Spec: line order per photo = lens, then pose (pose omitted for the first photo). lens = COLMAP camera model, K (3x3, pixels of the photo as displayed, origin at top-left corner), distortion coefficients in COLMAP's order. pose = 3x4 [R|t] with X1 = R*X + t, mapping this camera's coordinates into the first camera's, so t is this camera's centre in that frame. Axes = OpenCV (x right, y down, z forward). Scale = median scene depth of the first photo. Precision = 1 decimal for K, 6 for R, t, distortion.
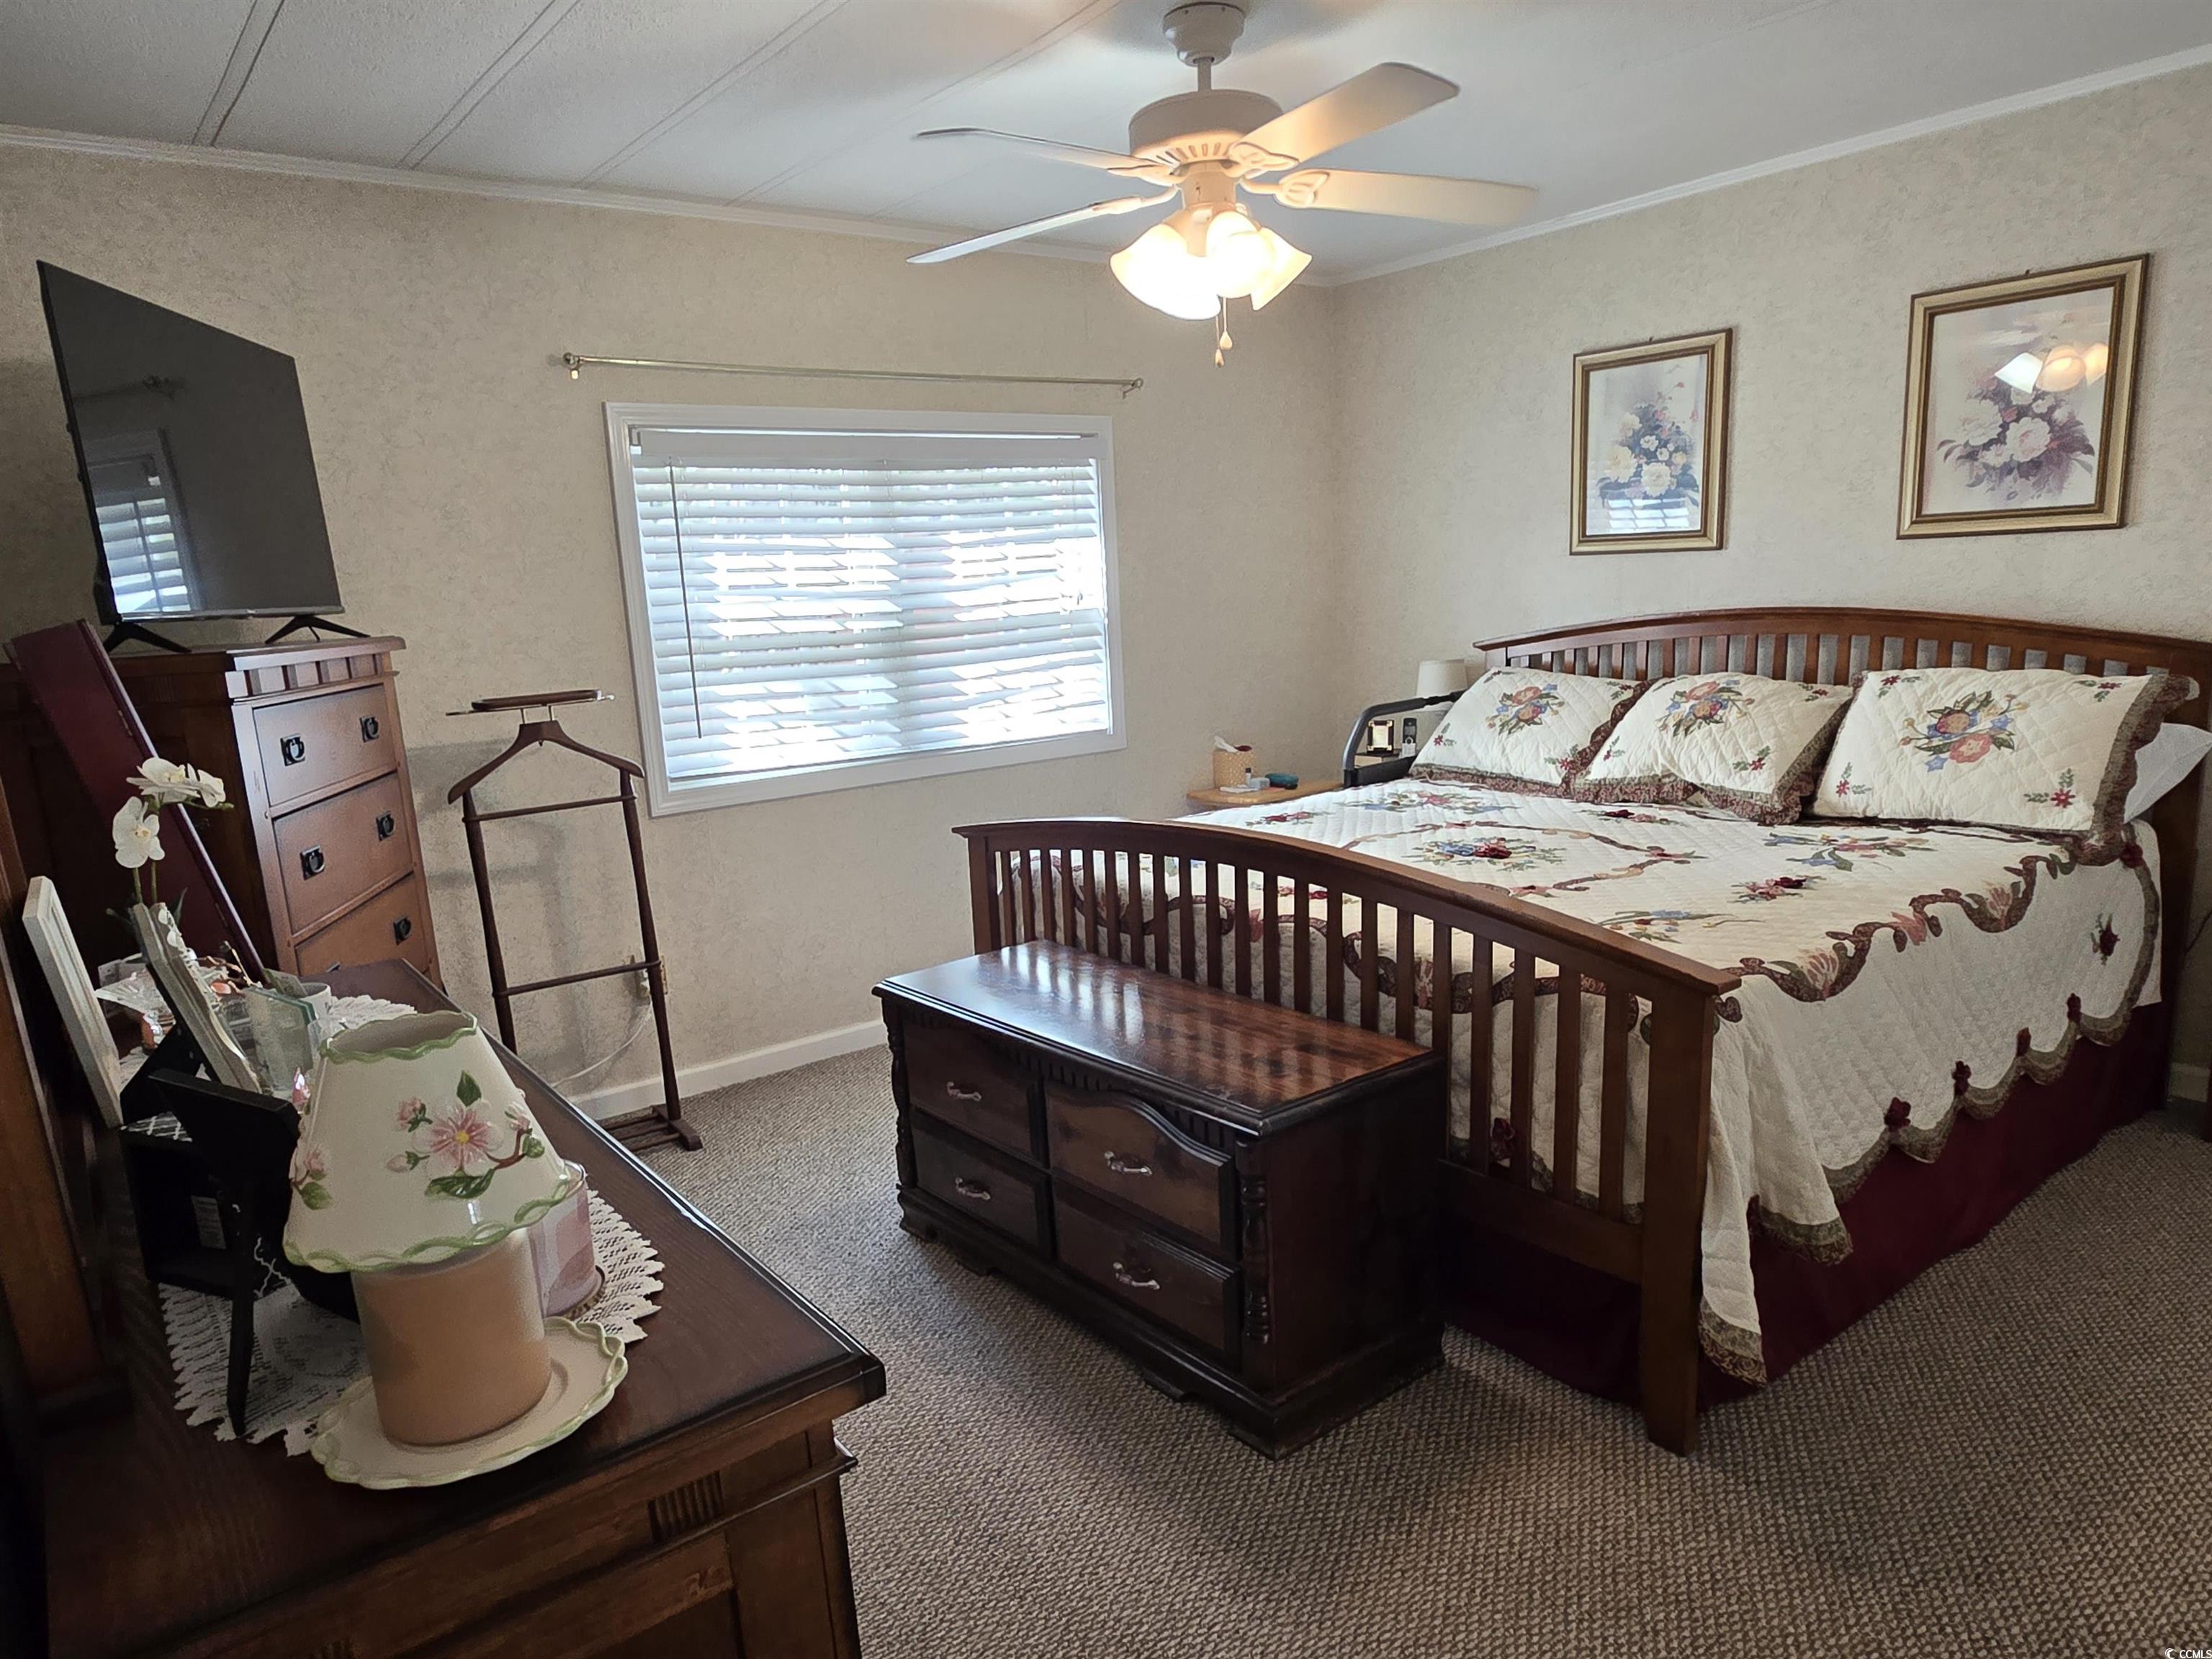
lens RADIAL K [[1427.9, 0, 1106.9], [0, 1427.9, 834.1], [0, 0, 1]] dist [-0.006644, 0.002623]
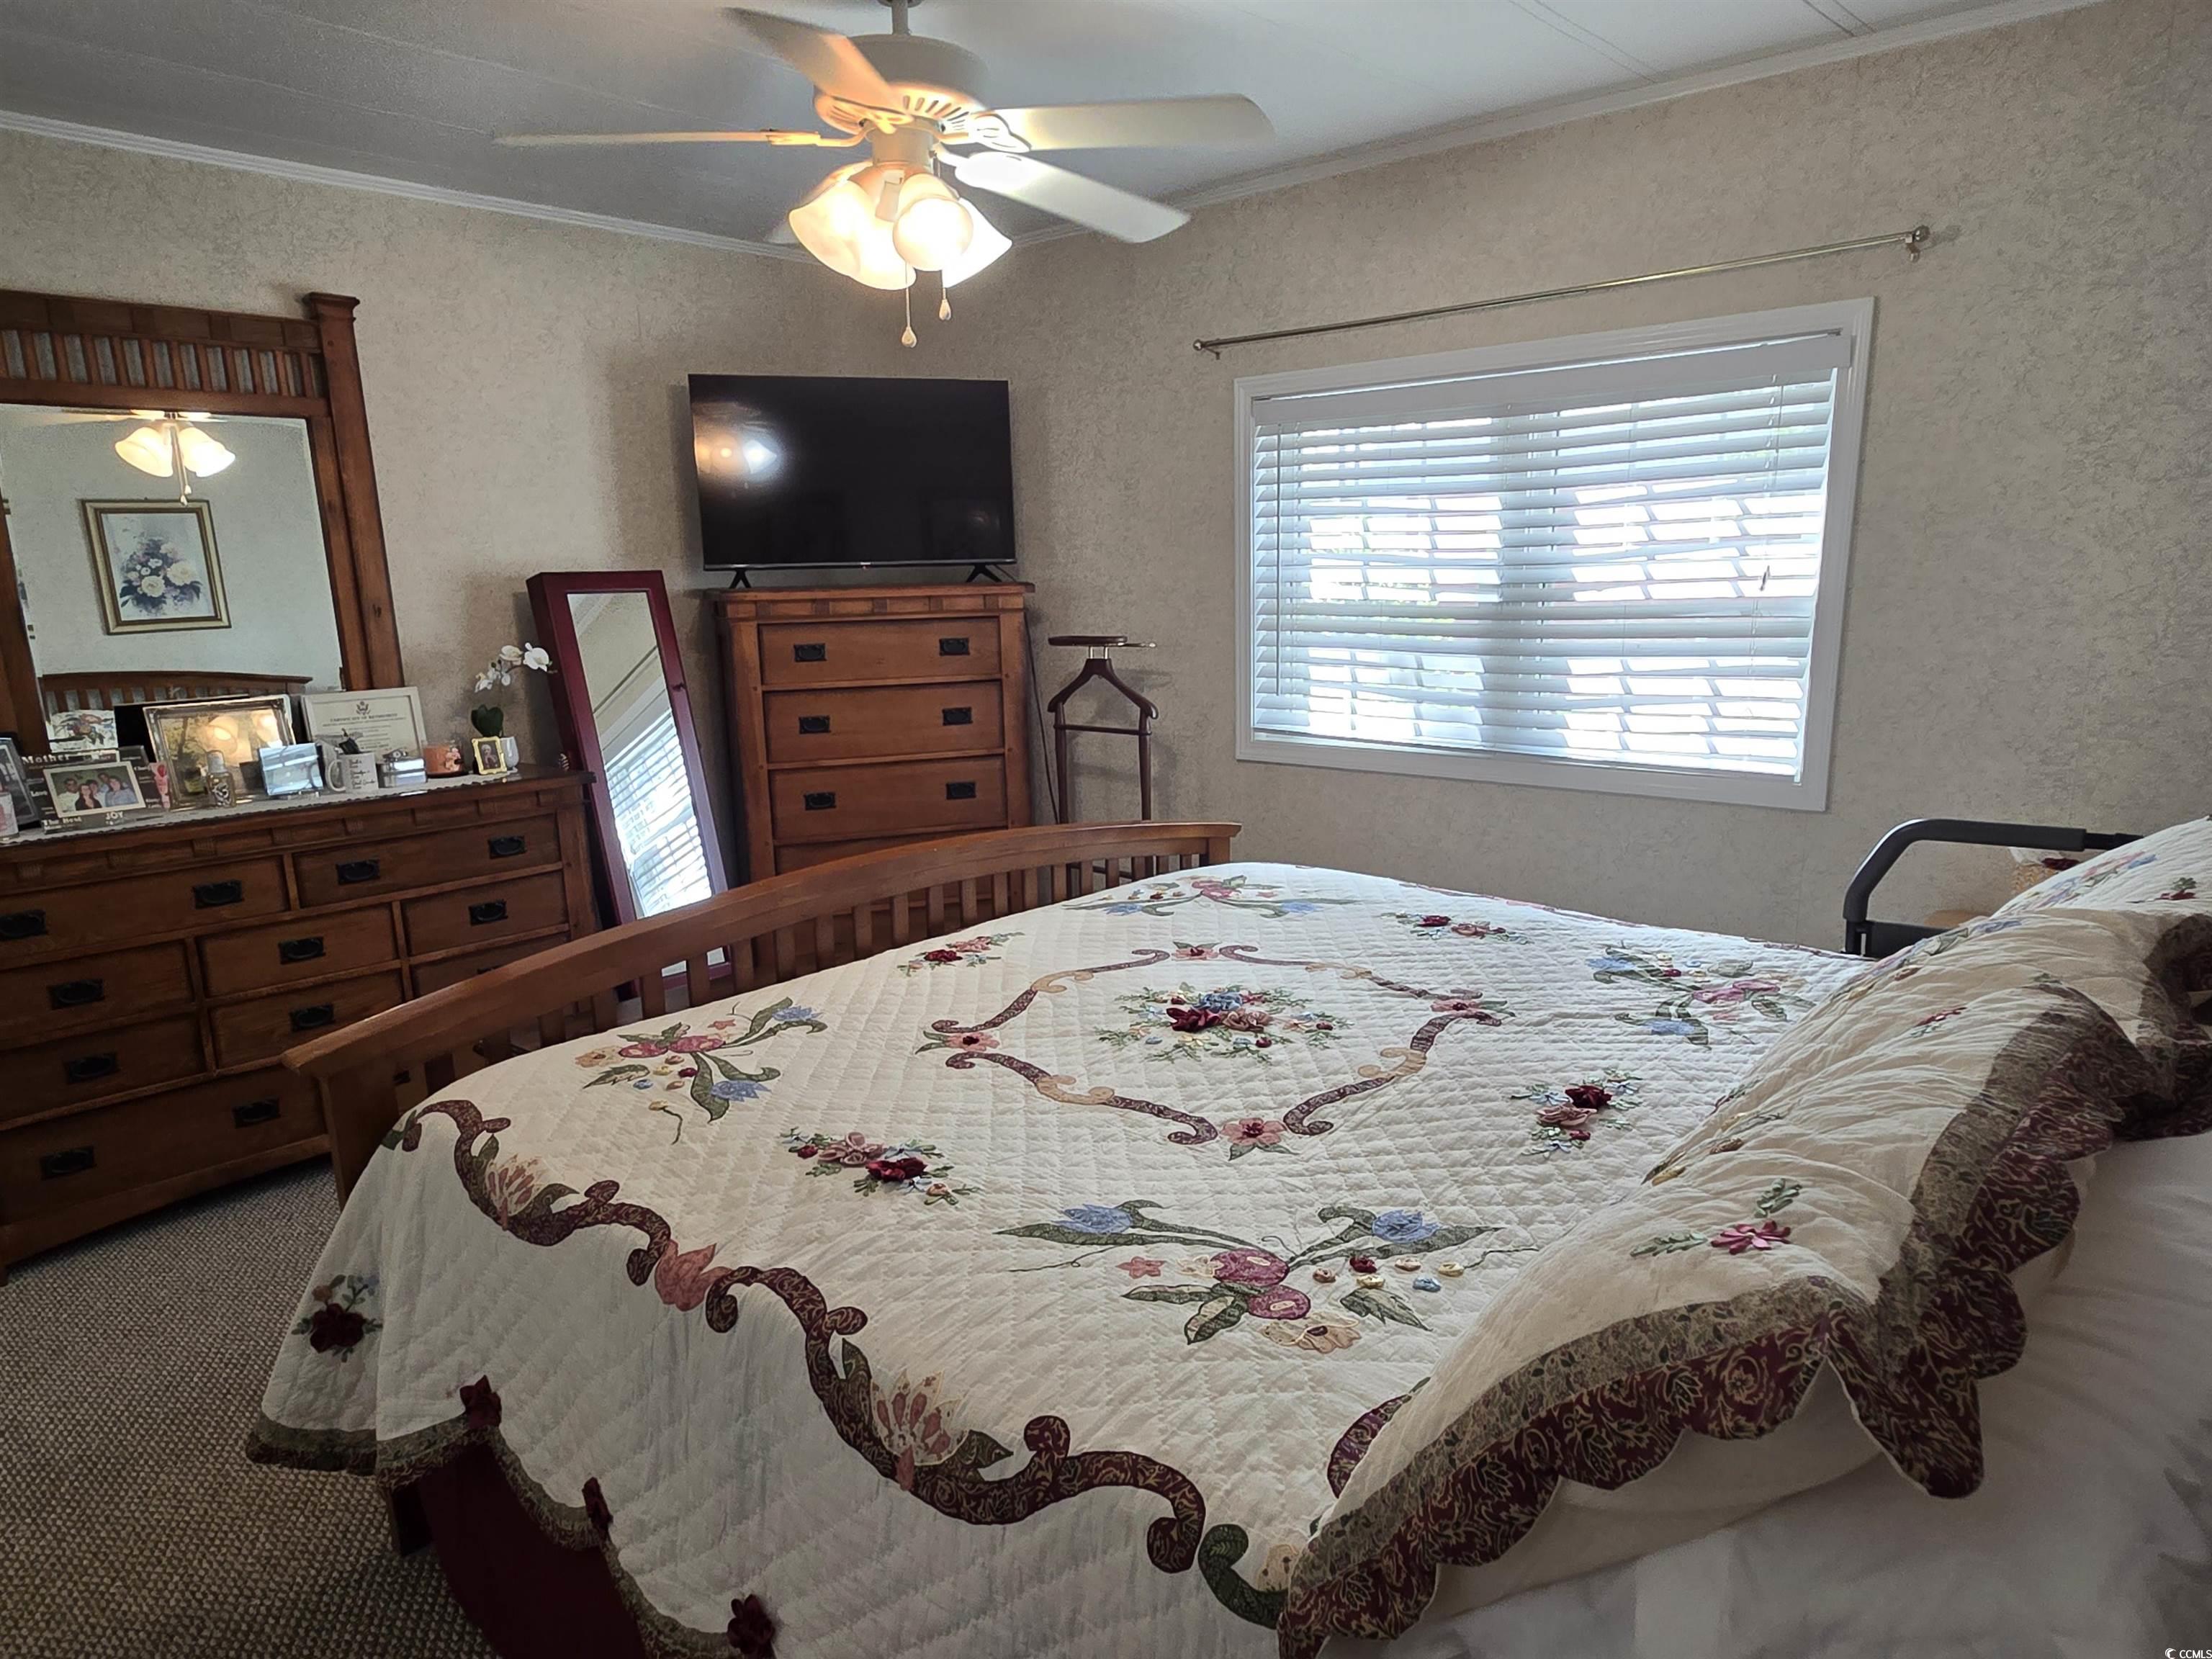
lens RADIAL K [[1427.9, 0, 1106.9], [0, 1427.9, 834.1], [0, 0, 1]] dist [-0.006644, 0.002623]
pose [[0.186794, 0.232774, -0.954423, 0.755557], [-0.158473, 0.965939, 0.204567, -0.171863], [0.969533, 0.113038, 0.217320, 0.698126]]
